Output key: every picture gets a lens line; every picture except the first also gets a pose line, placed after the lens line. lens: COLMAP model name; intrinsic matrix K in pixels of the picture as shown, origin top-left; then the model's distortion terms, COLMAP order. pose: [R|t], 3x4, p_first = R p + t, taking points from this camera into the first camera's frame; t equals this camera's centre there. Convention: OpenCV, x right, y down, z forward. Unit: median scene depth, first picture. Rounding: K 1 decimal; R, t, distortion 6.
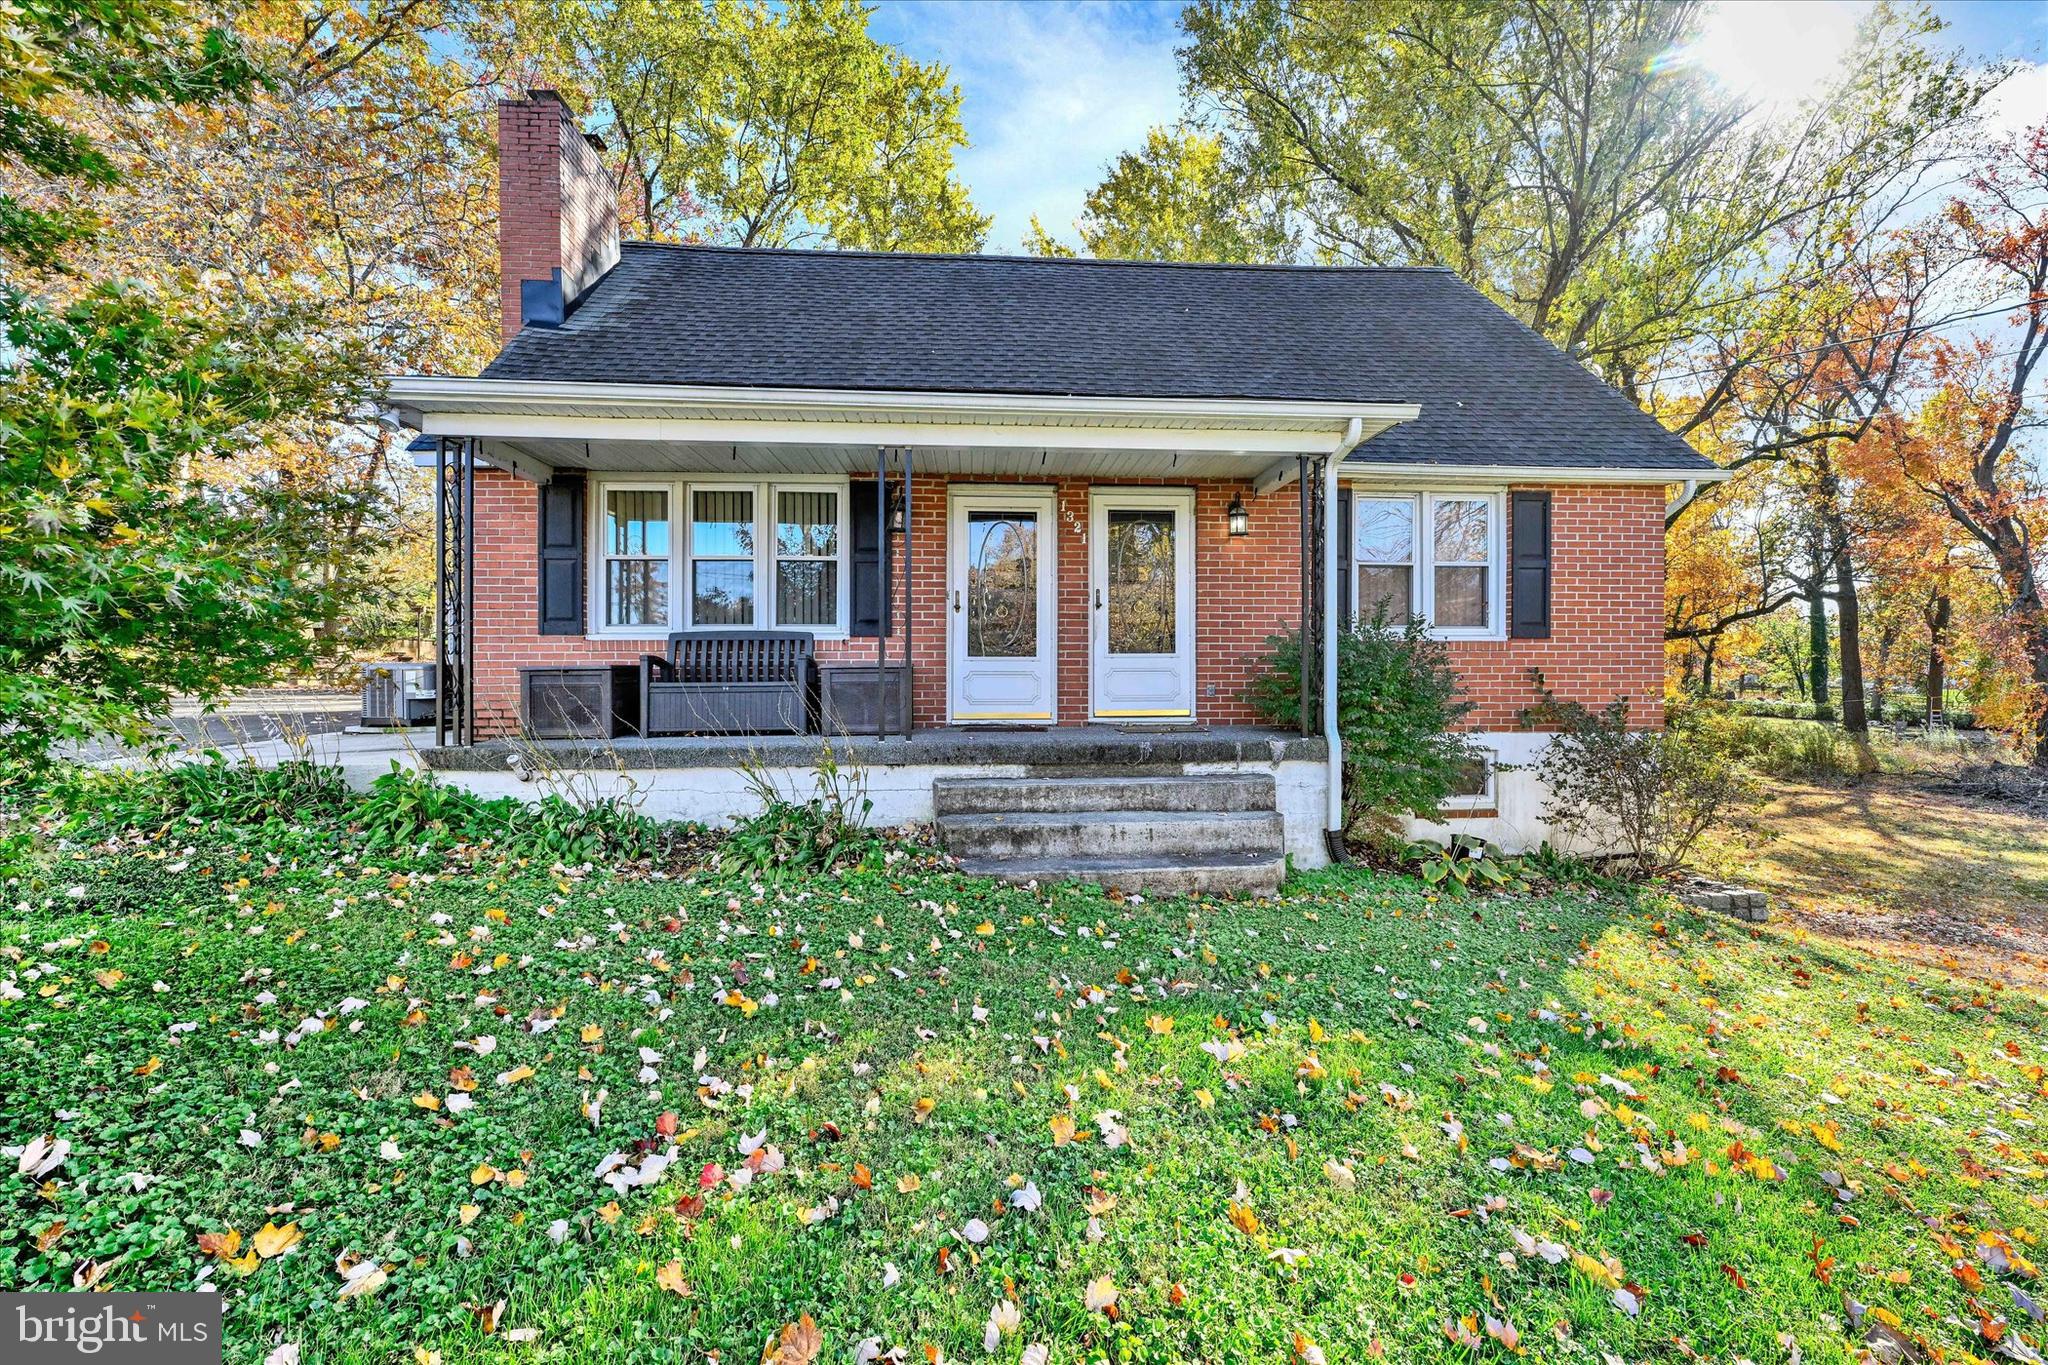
lens RADIAL K [[839.8, 0, 1010.6], [0, 839.8, 670.6], [0, 0, 1]] dist [0.000043, 0.000264]
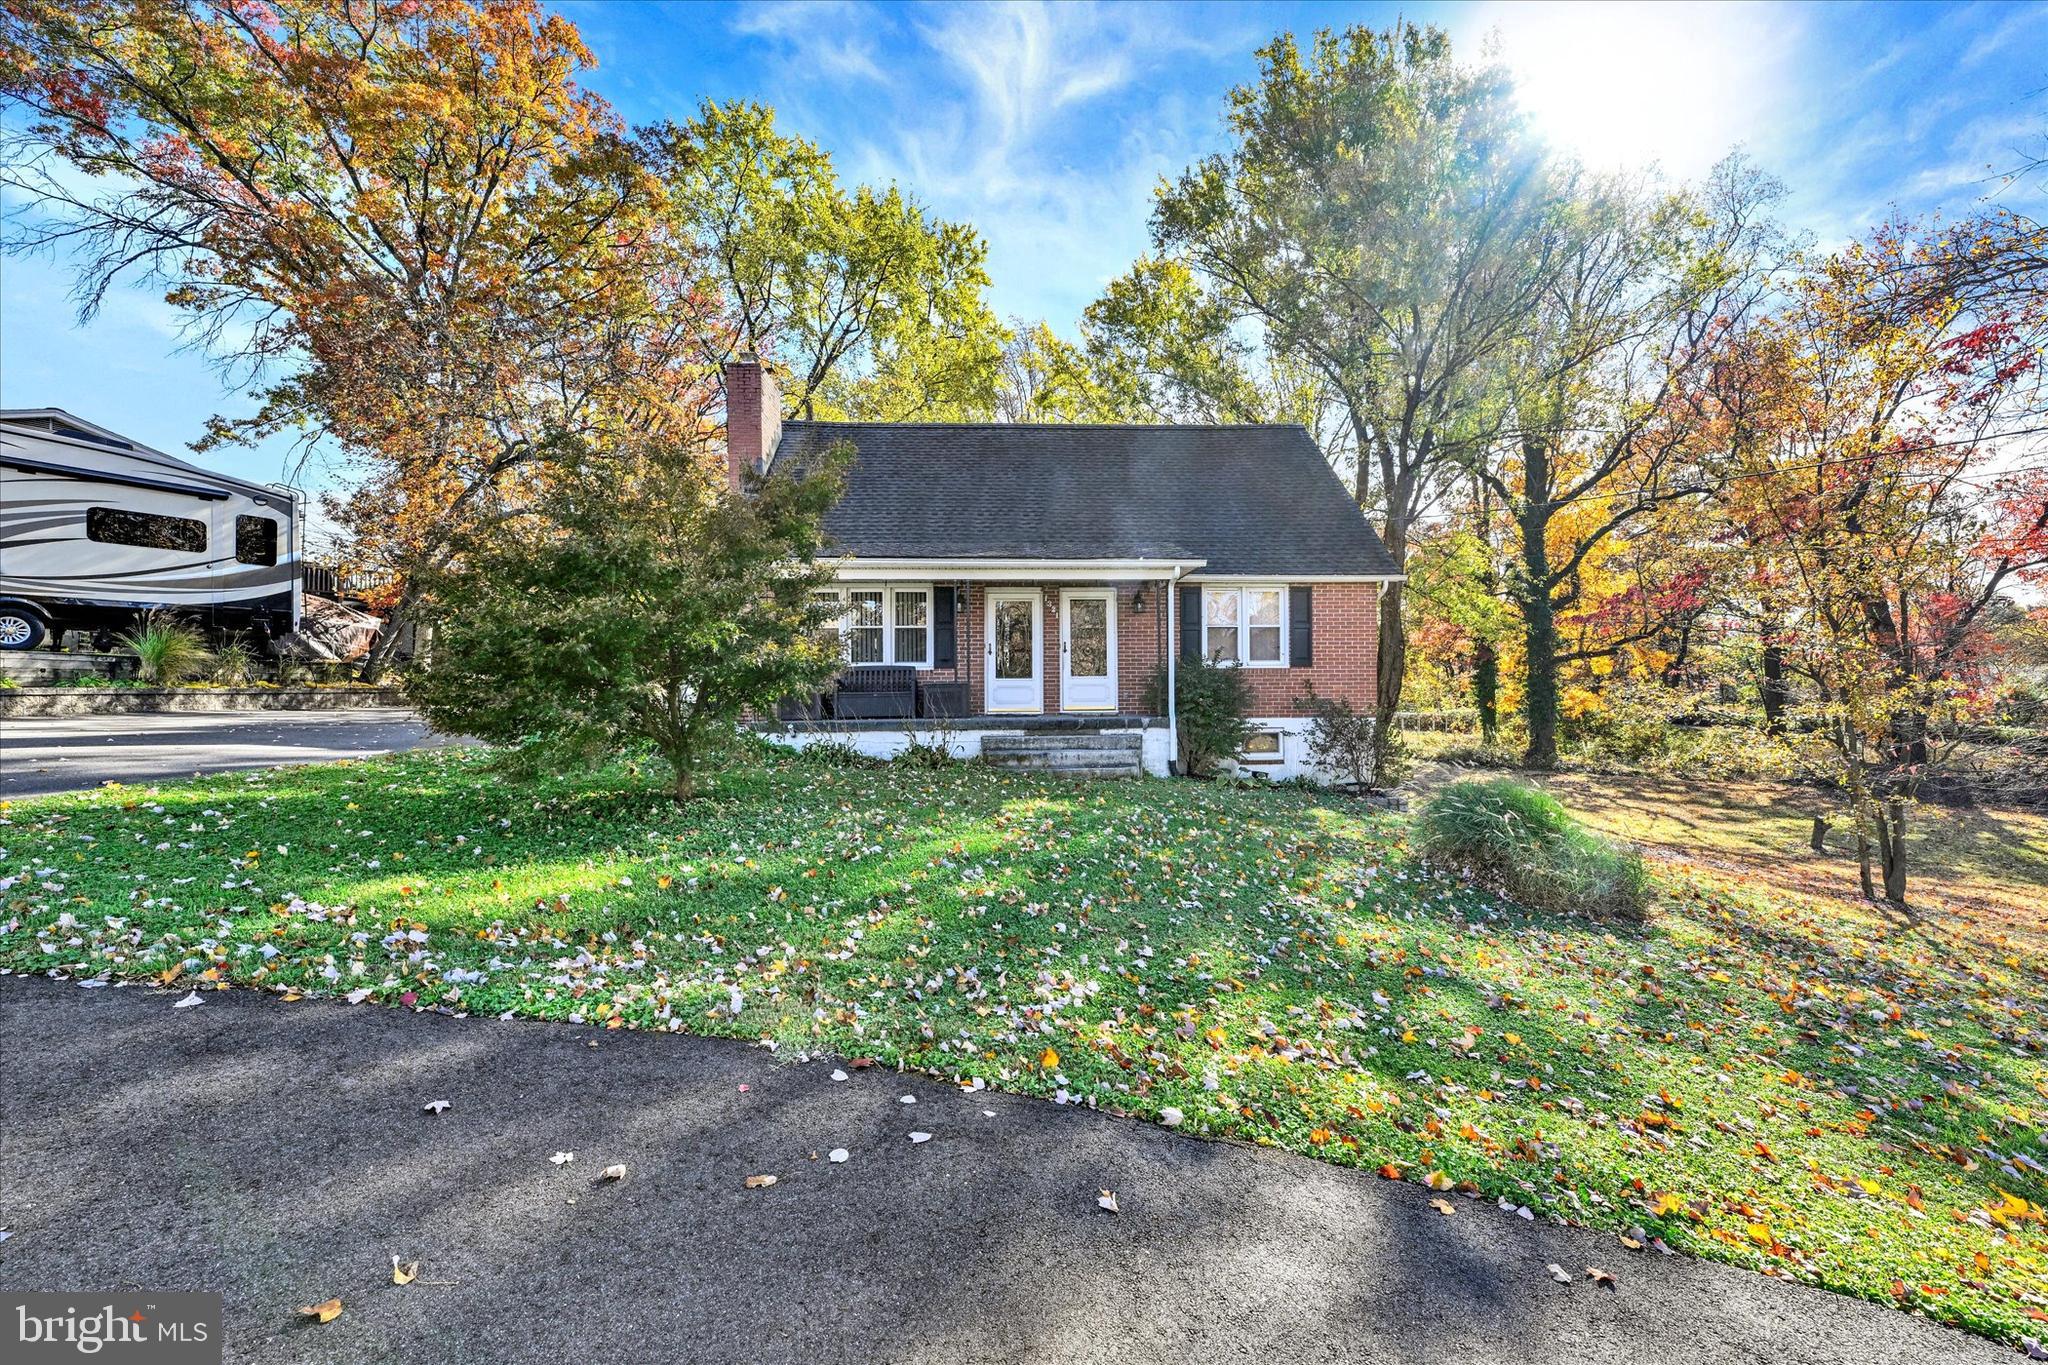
lens RADIAL K [[839.8, 0, 1010.6], [0, 839.8, 670.6], [0, 0, 1]] dist [0.000043, 0.000264]
pose [[0.999655, -0.005521, -0.025661, 0.030366], [0.004997, 0.999779, -0.020439, 0.005040], [0.025768, 0.020304, 0.999462, -0.893253]]
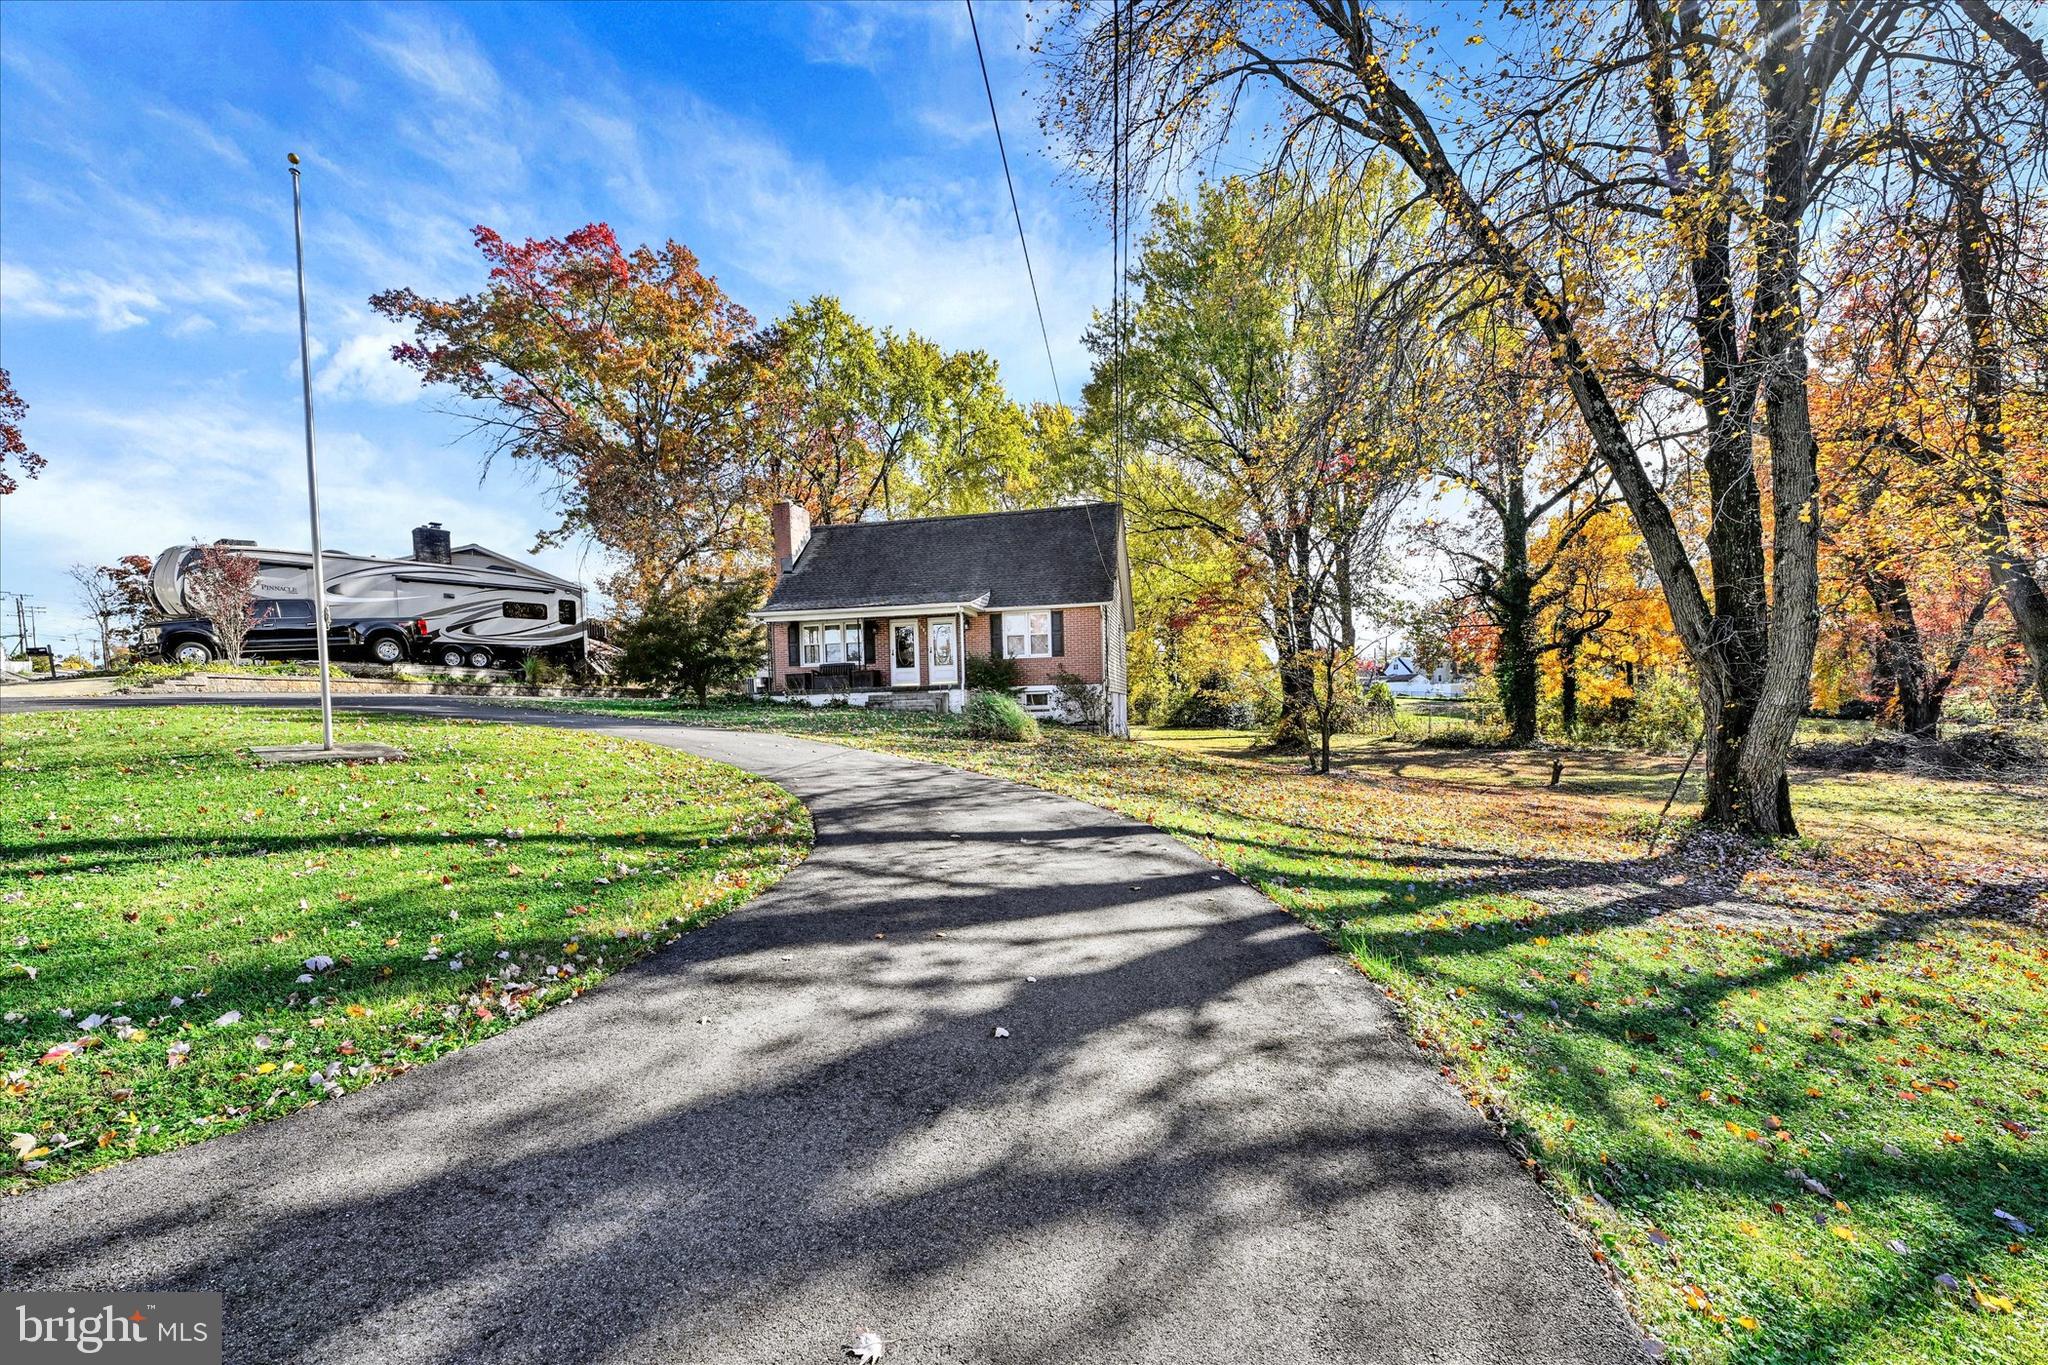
lens RADIAL K [[902.0, 0, 1013.1], [0, 902.0, 740.6], [0, 0, 1]] dist [-0.028073, 0.000054]
pose [[0.957387, -0.014101, -0.288465, 1.530405], [0.022279, 0.999437, 0.025085, 0.208484], [0.287949, -0.030443, 0.957162, -2.535674]]
